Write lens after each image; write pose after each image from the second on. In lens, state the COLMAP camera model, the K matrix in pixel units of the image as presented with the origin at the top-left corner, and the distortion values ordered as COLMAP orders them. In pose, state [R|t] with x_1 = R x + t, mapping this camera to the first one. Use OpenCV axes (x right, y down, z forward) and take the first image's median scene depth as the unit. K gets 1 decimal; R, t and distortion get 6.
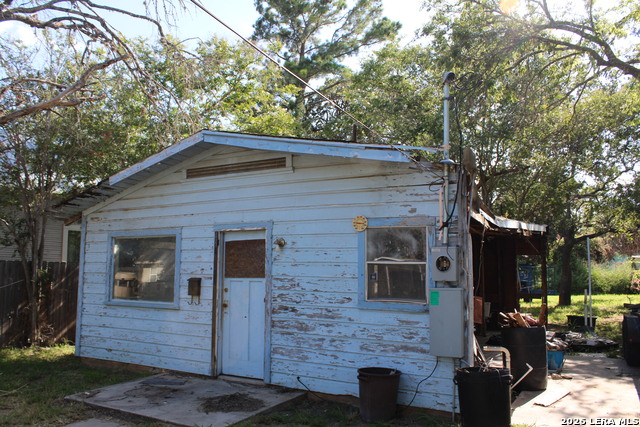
lens RADIAL K [[552.8, 0, 320.0], [0, 552.8, 213.5], [0, 0, 1]] dist [-0.158680, 0.132674]
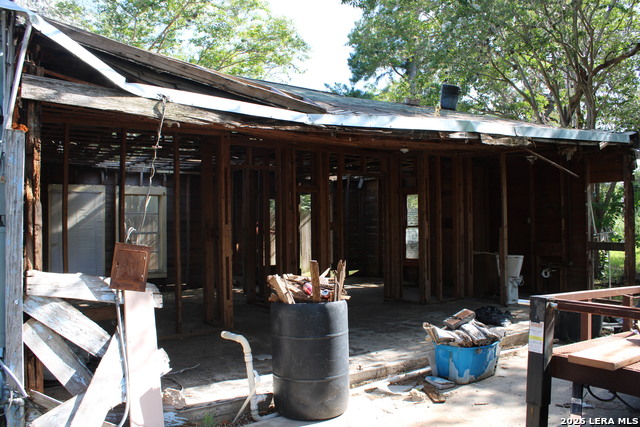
lens RADIAL K [[552.8, 0, 320.0], [0, 552.8, 213.5], [0, 0, 1]] dist [-0.158680, 0.132674]
pose [[0.911717, -0.023260, -0.410159, 0.672185], [0.058909, 0.995480, 0.074492, 0.086440], [0.406572, -0.092077, 0.908967, 0.544910]]
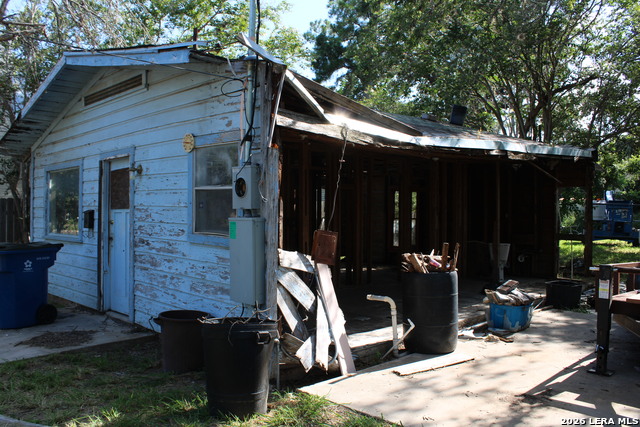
lens RADIAL K [[552.8, 0, 320.0], [0, 552.8, 213.5], [0, 0, 1]] dist [-0.158680, 0.132674]
pose [[0.965361, 0.000934, -0.260916, 0.467998], [0.026134, 0.994619, 0.100251, 0.045149], [0.259606, -0.103597, 0.960142, 0.222389]]
